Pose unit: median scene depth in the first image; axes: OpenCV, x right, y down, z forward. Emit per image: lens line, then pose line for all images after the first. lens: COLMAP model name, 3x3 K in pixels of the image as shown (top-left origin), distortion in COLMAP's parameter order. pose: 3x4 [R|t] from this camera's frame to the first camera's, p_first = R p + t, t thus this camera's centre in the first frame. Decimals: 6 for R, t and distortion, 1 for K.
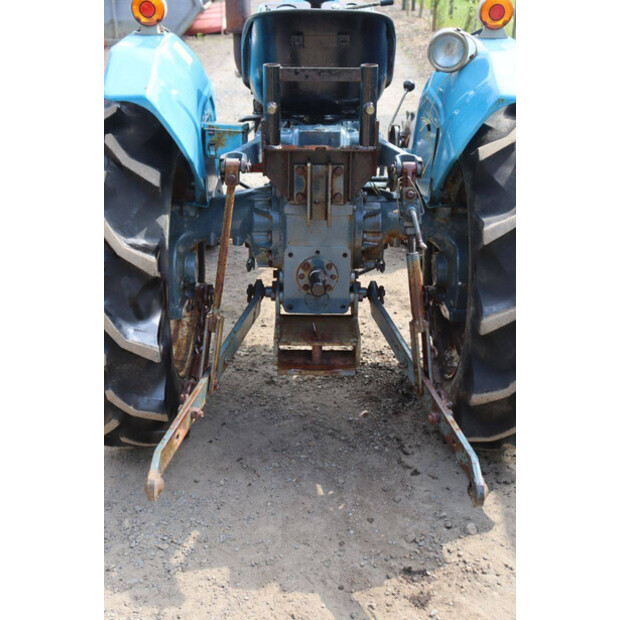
lens RADIAL K [[812.2, 0, 310.0], [0, 812.2, 310.0], [0, 0, 1]] dist [-0.026991, 0.257421]
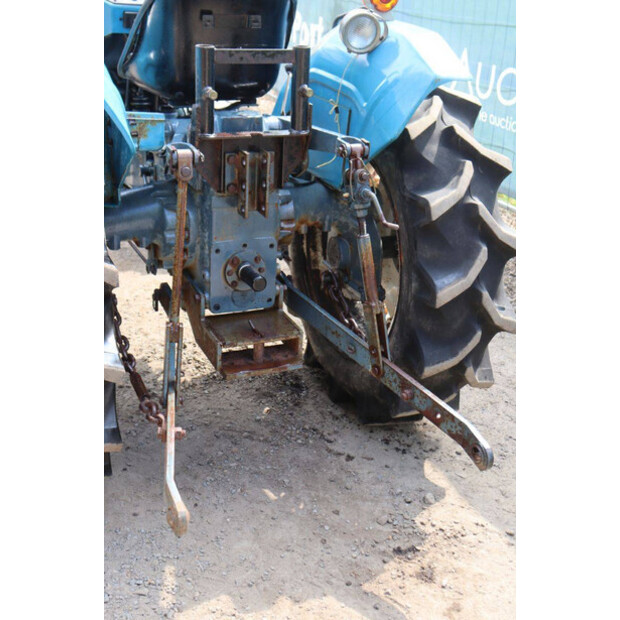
lens RADIAL K [[842.0, 0, 317.5], [0, 842.0, 305.8], [0, 0, 1]] dist [0.003363, 0.127054]
pose [[0.912353, -0.123255, 0.390411, -0.324483], [0.123429, 0.992045, 0.024754, -0.016255], [-0.390356, 0.025603, 0.920308, 0.071558]]
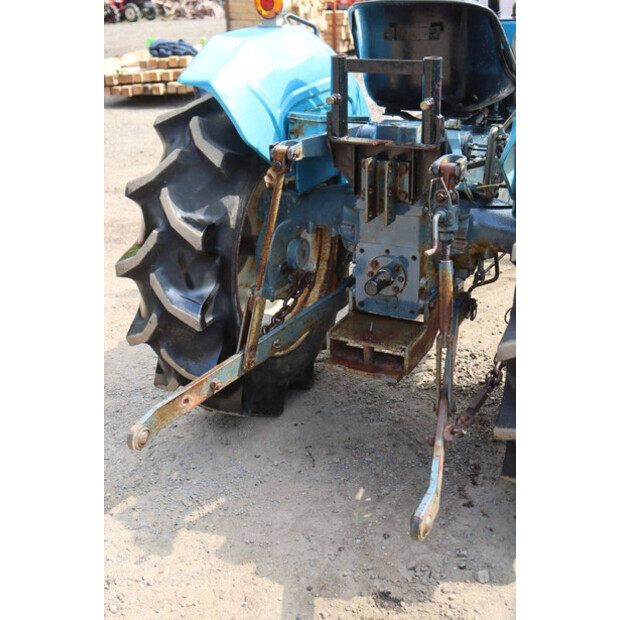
lens RADIAL K [[812.2, 0, 310.0], [0, 812.2, 310.0], [0, 0, 1]] dist [-0.026991, 0.257421]
pose [[0.883946, 0.156626, -0.440576, 0.388653], [-0.159273, 0.986740, 0.031233, -0.018805], [0.439626, 0.042564, 0.897172, 0.099977]]
